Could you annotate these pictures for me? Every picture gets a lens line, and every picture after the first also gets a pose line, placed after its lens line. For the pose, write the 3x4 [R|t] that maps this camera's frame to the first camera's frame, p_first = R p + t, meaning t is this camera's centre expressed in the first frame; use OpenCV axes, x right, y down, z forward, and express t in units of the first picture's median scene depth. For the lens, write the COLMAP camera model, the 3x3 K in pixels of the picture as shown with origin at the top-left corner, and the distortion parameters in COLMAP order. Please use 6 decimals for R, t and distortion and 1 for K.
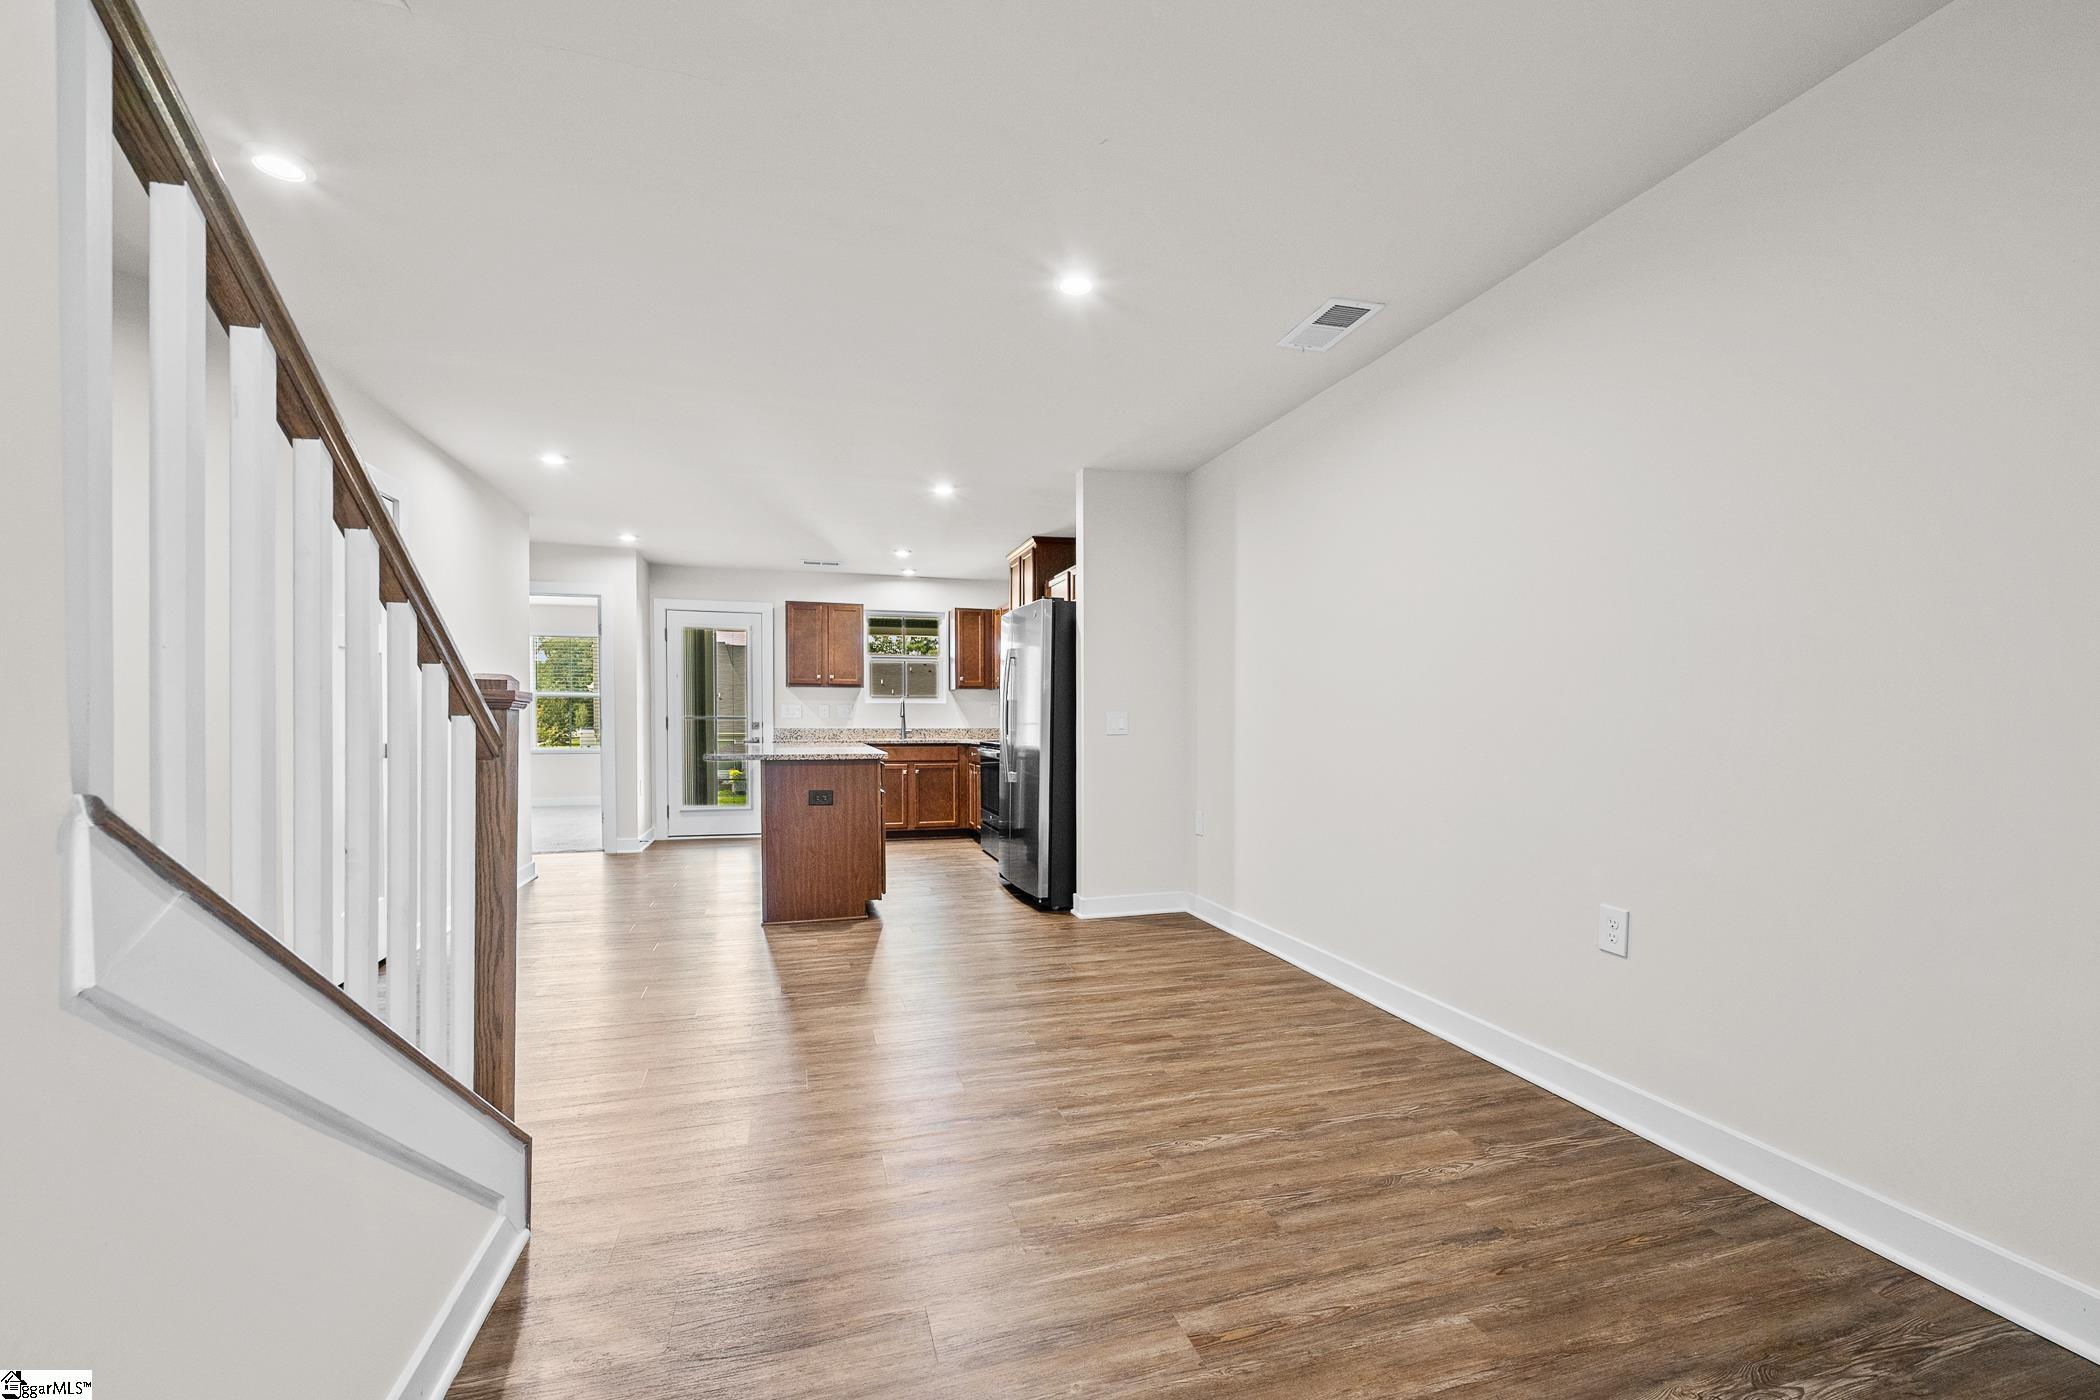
lens RADIAL K [[836.4, 0, 1048.5], [0, 836.4, 711.0], [0, 0, 1]] dist [0.000642, 0.000083]
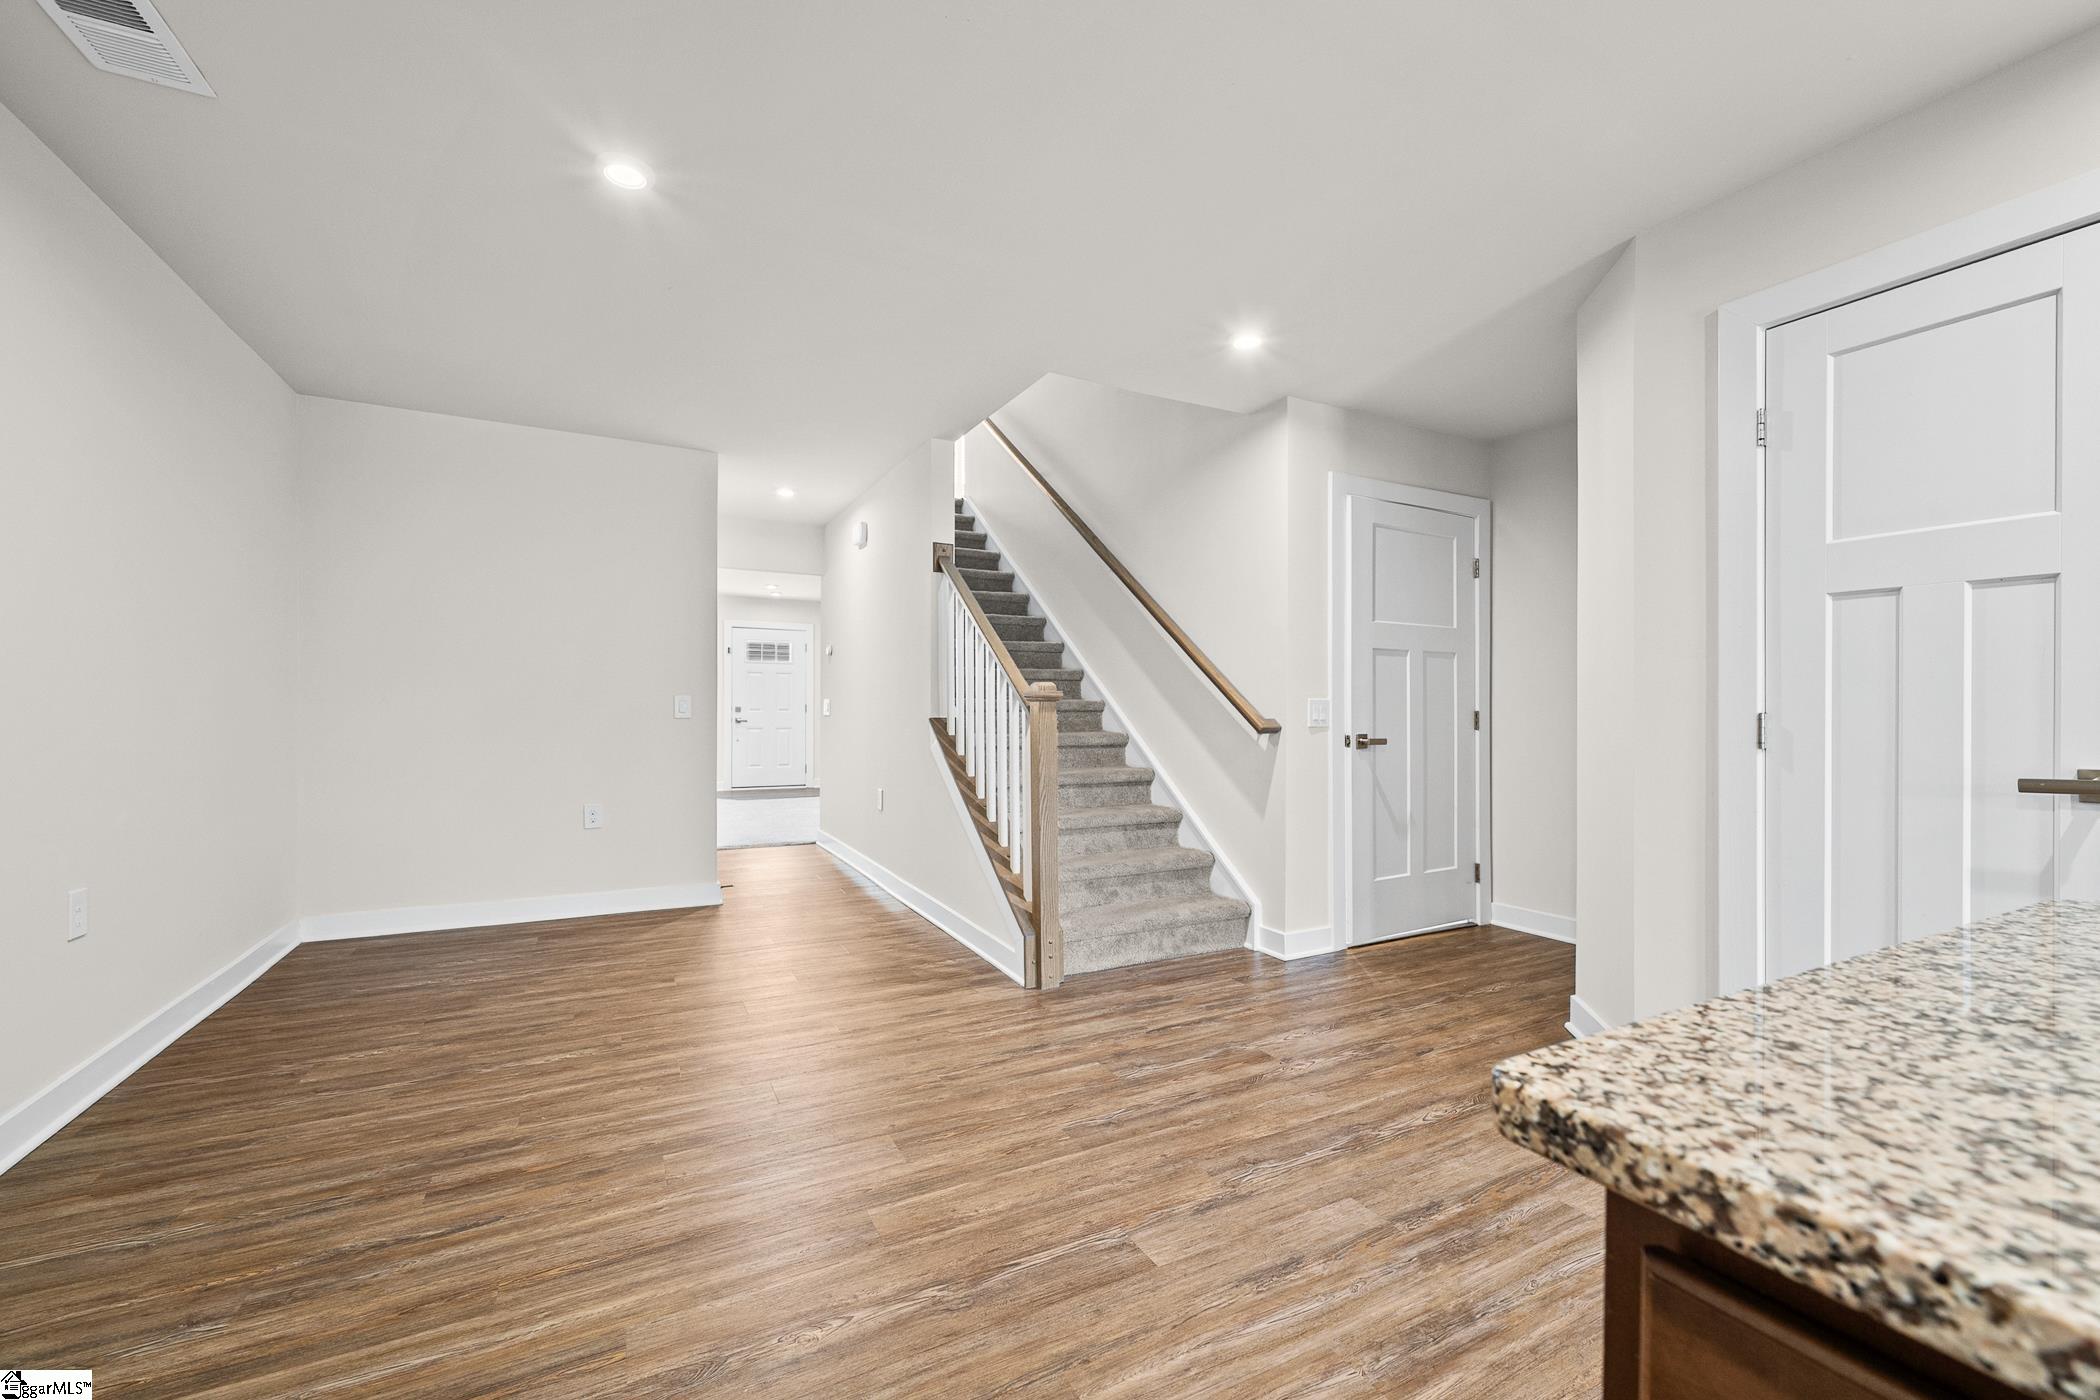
lens RADIAL K [[836.4, 0, 1051.8], [0, 836.4, 707.4], [0, 0, 1]] dist [0.000642, 0.000083]
pose [[-0.982091, -0.008453, -0.188219, -0.224699], [-0.007691, 0.999959, -0.004777, 0.015638], [0.188252, -0.003244, -0.982115, 1.942263]]
